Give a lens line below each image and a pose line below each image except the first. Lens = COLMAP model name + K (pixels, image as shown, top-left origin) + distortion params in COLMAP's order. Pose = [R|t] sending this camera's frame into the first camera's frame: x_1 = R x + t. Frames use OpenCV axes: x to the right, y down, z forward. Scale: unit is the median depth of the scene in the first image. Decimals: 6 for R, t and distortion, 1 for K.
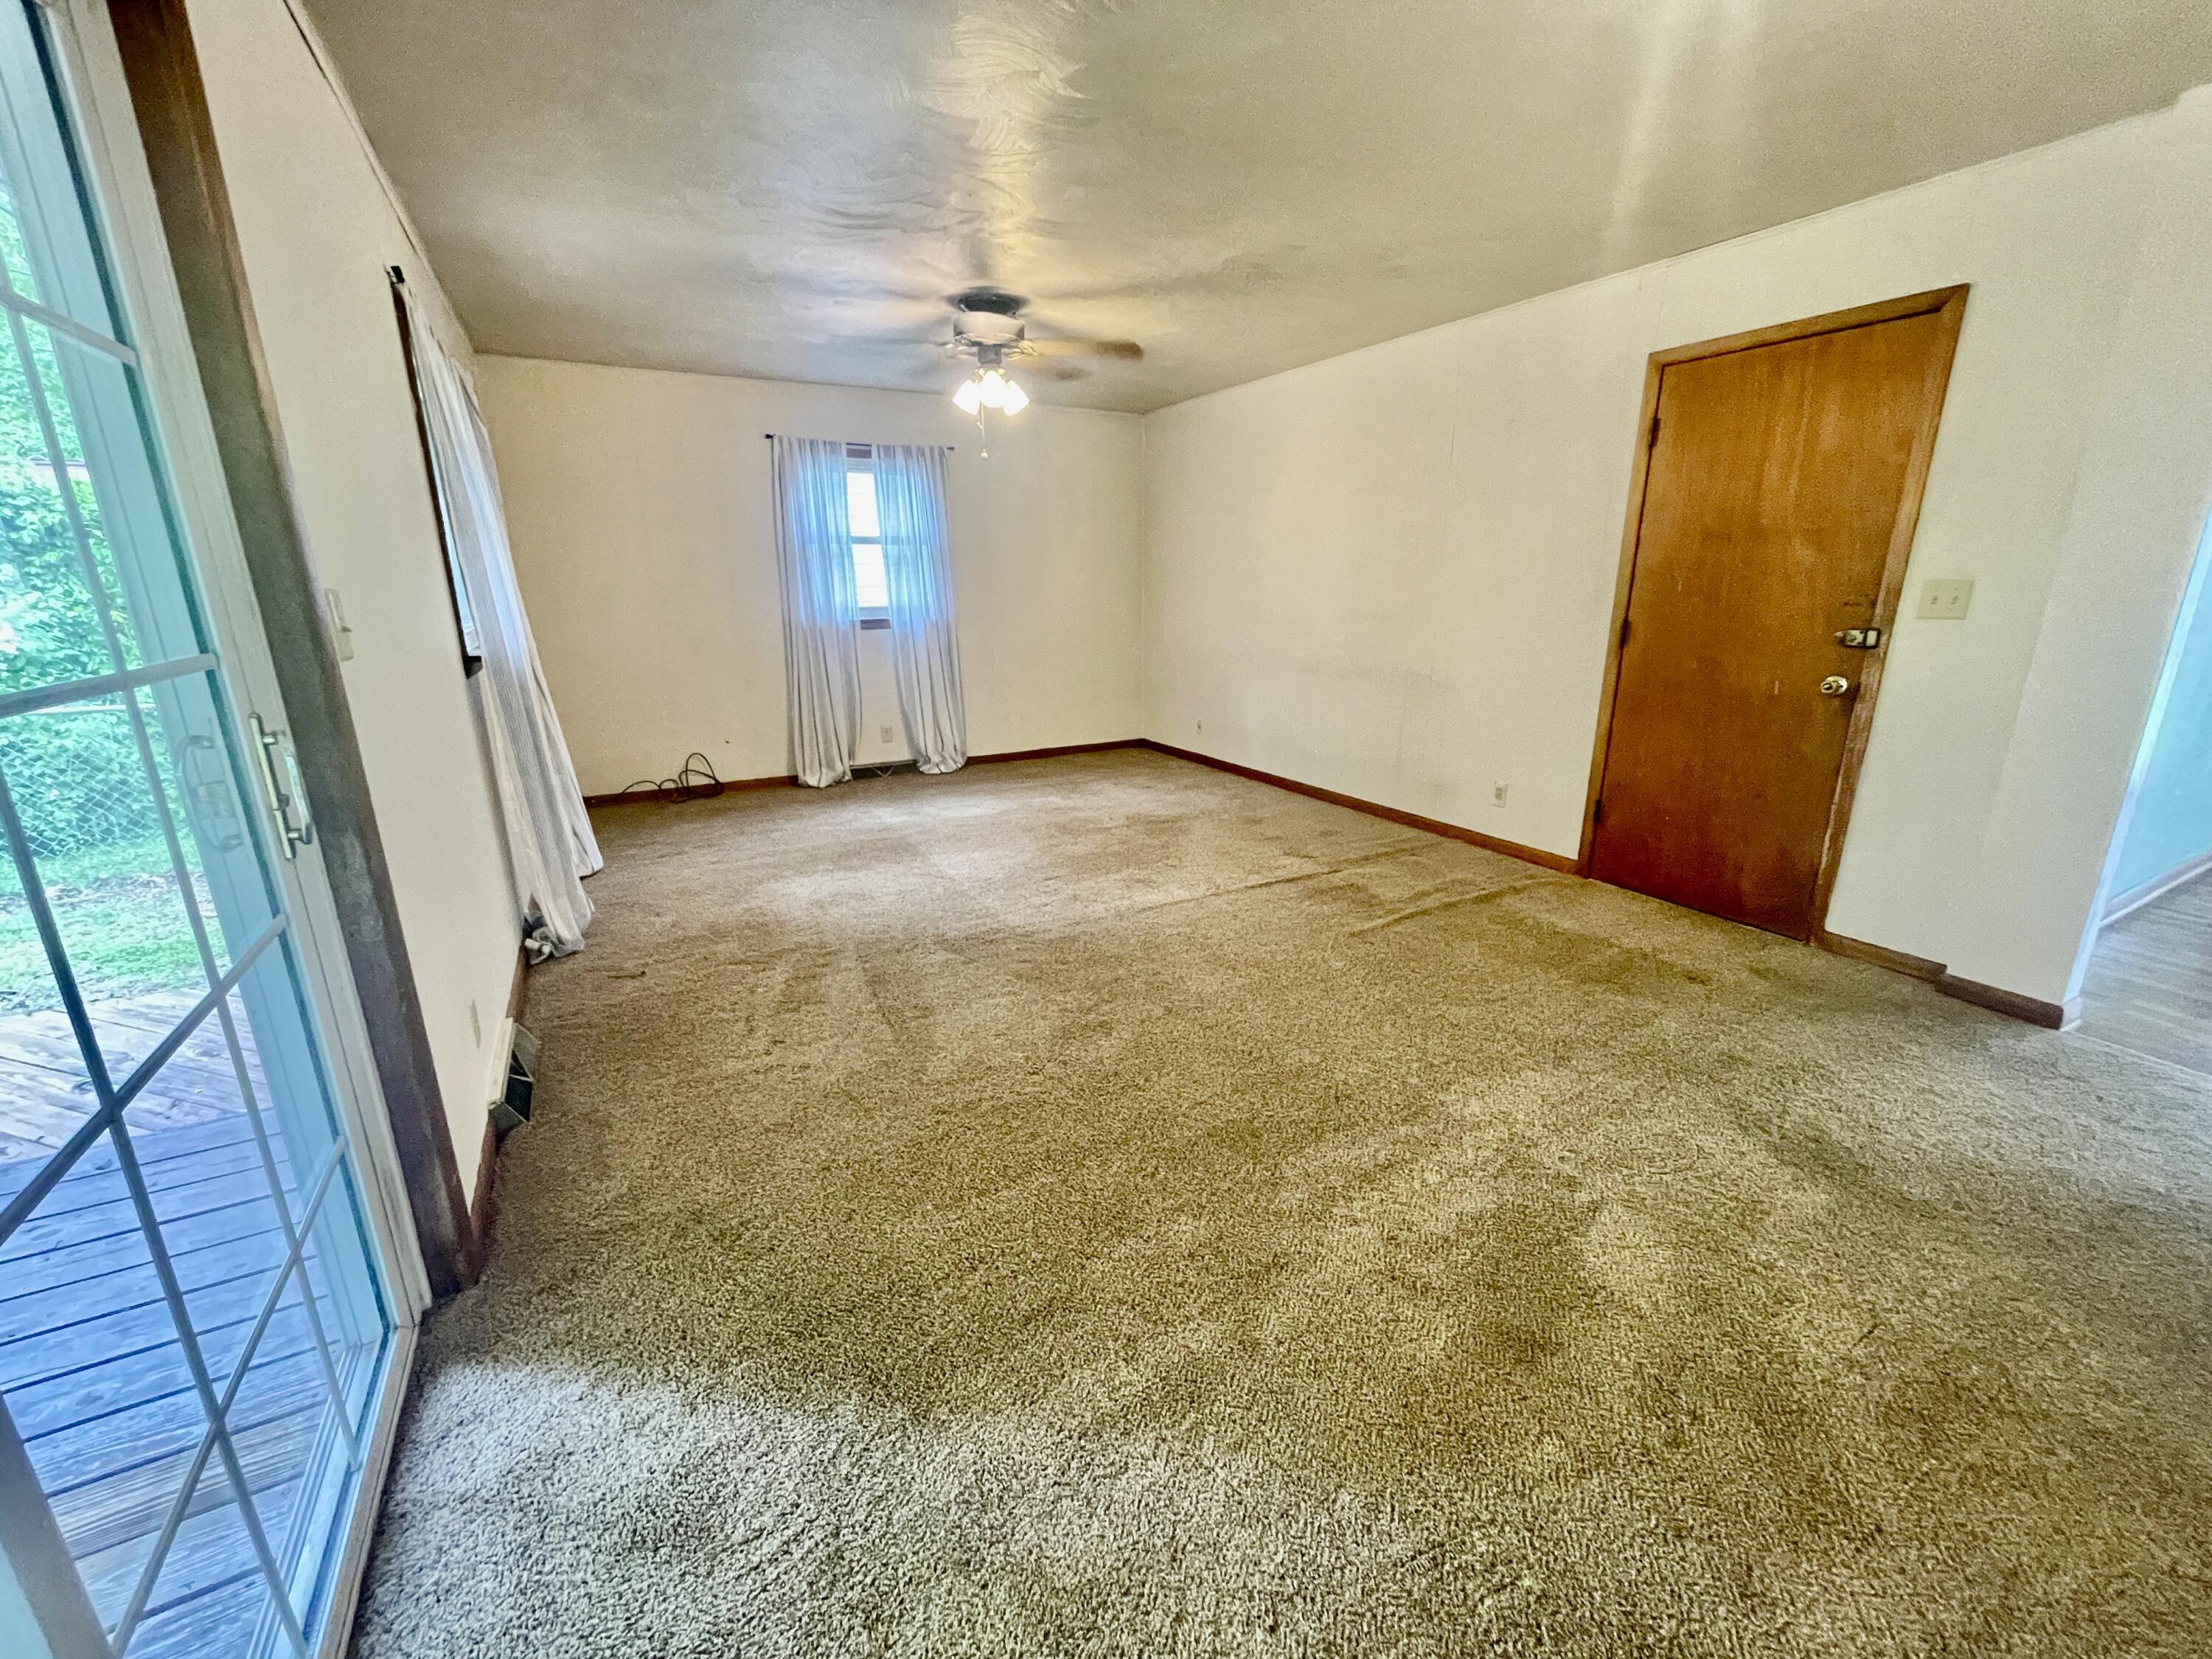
lens RADIAL K [[893.5, 0, 1104.3], [0, 893.5, 823.0], [0, 0, 1]] dist [-0.000930, -0.001018]
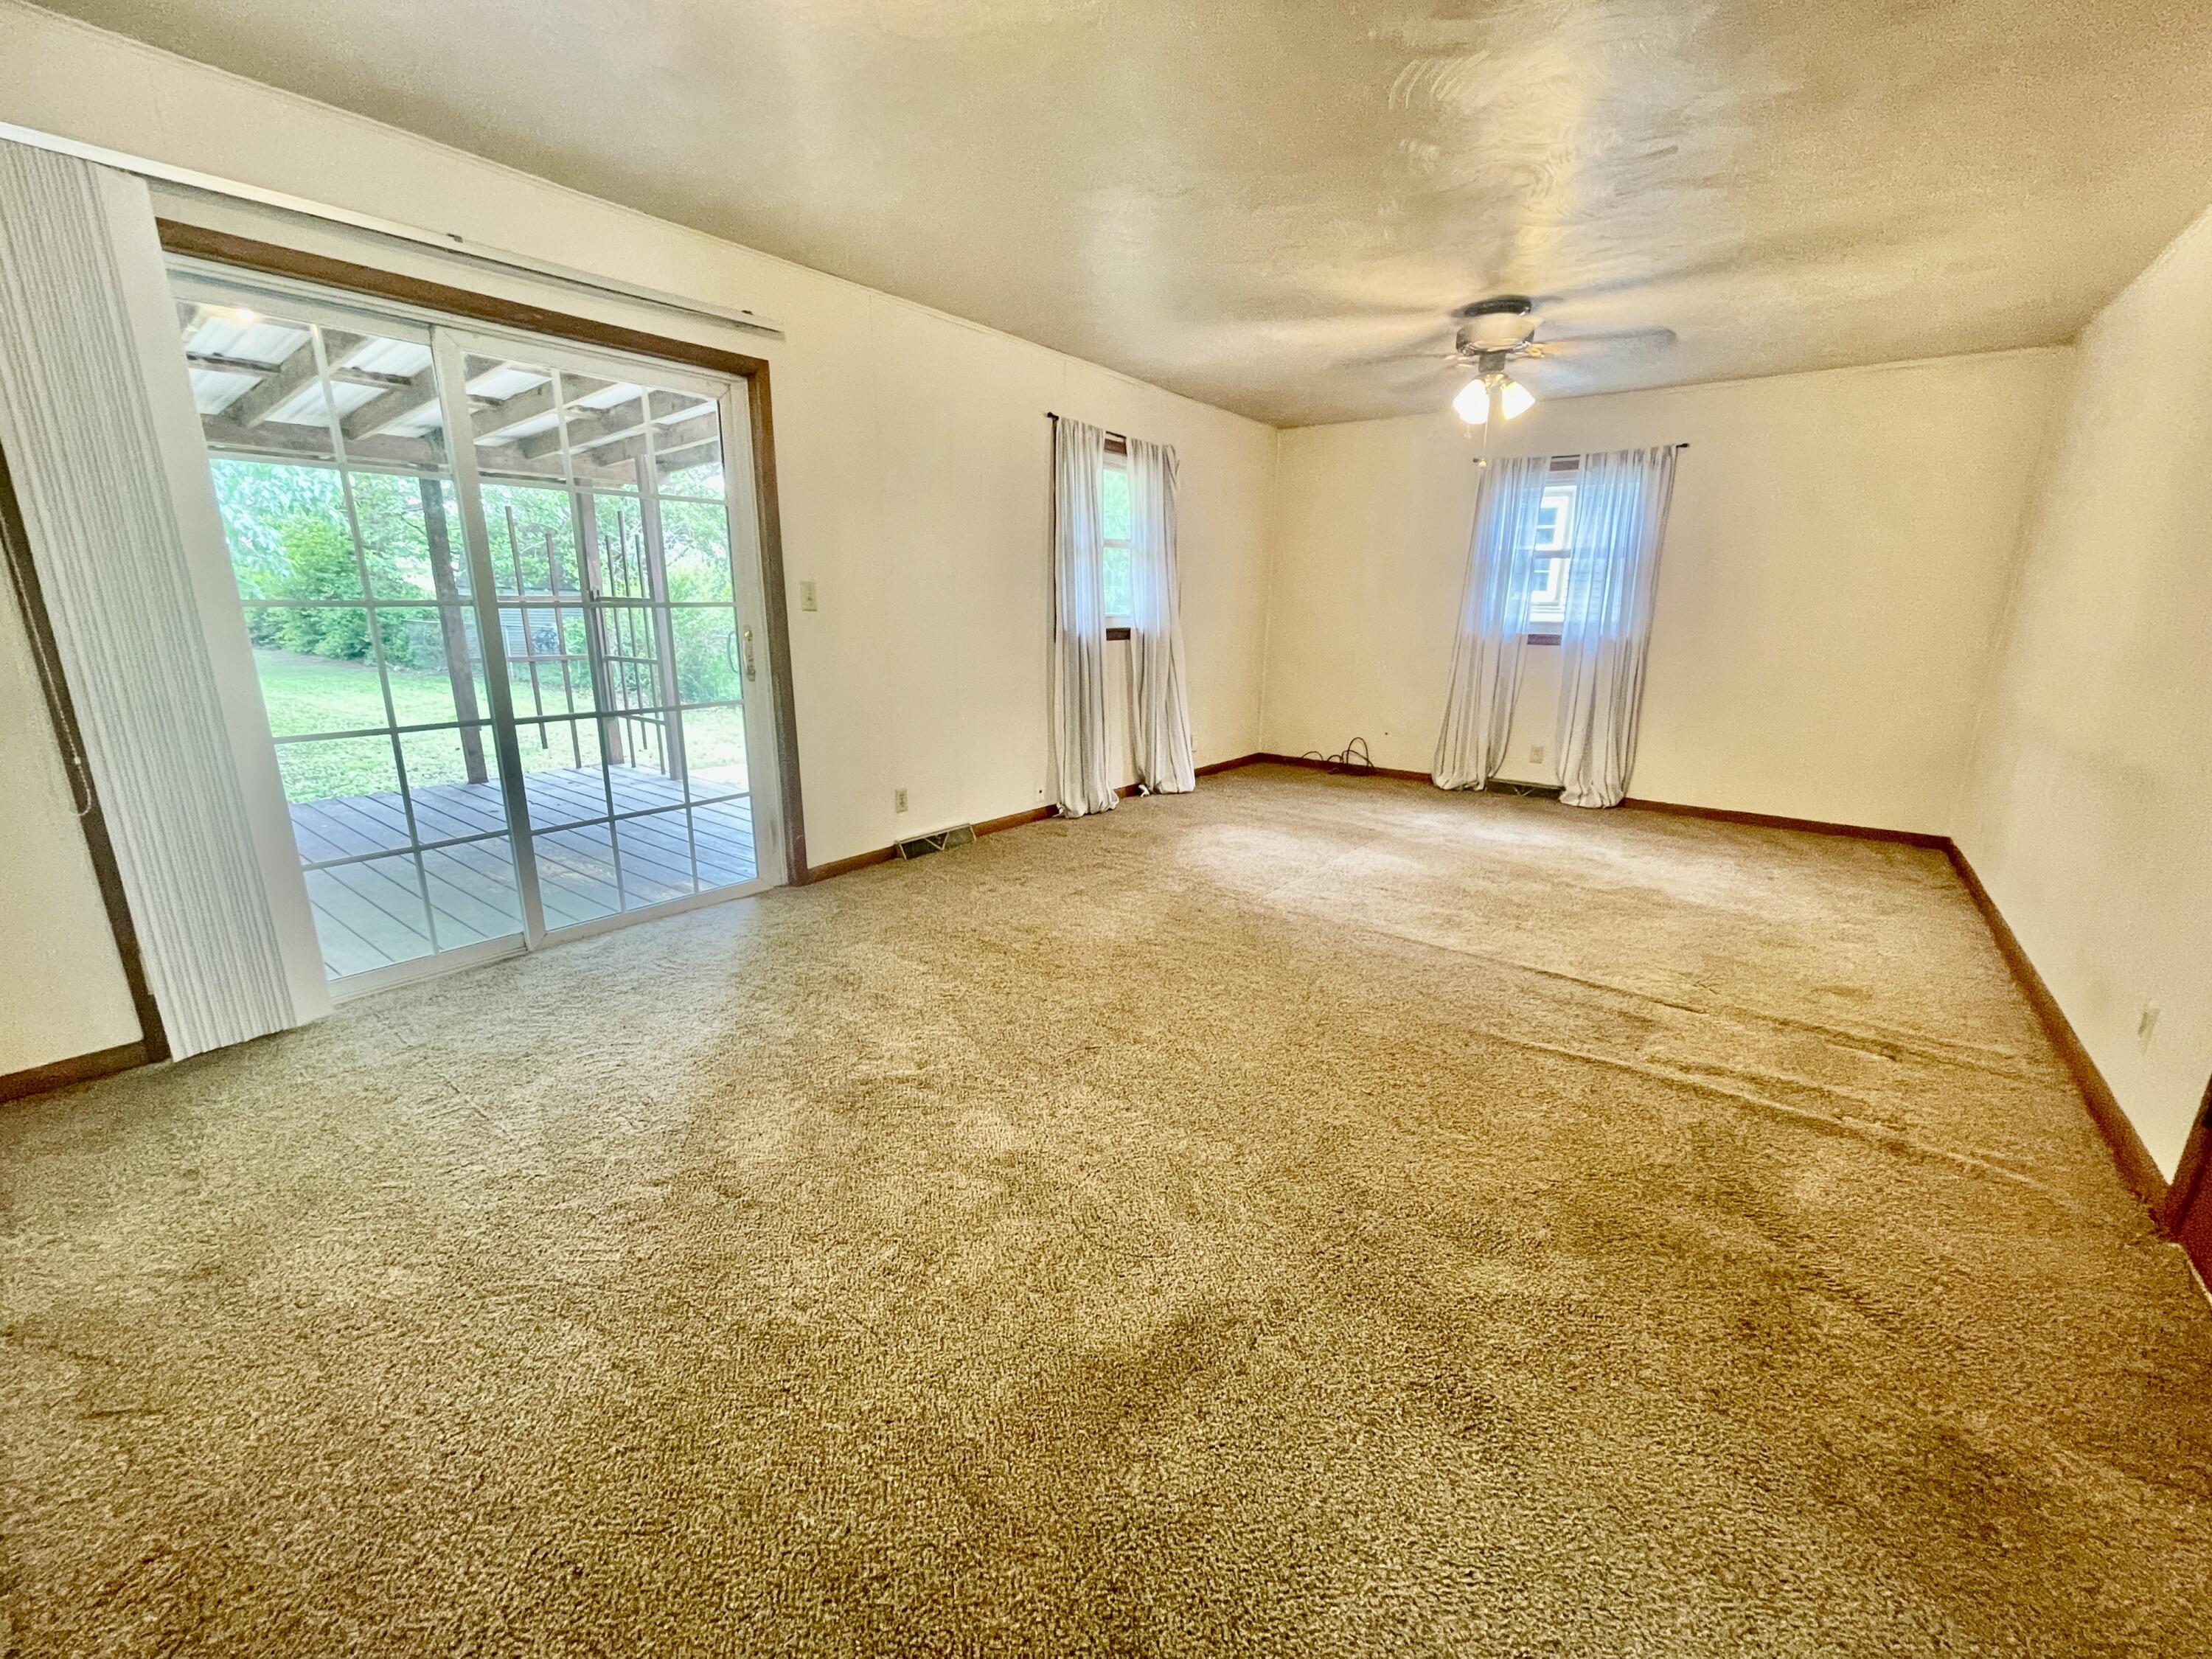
lens RADIAL K [[893.5, 0, 1112.7], [0, 893.5, 826.2], [0, 0, 1]] dist [-0.000930, -0.001018]
pose [[0.402275, 0.236586, -0.884422, 0.626996], [-0.255027, 0.956754, 0.139937, -0.061627], [0.879282, 0.169258, 0.445214, 0.257883]]
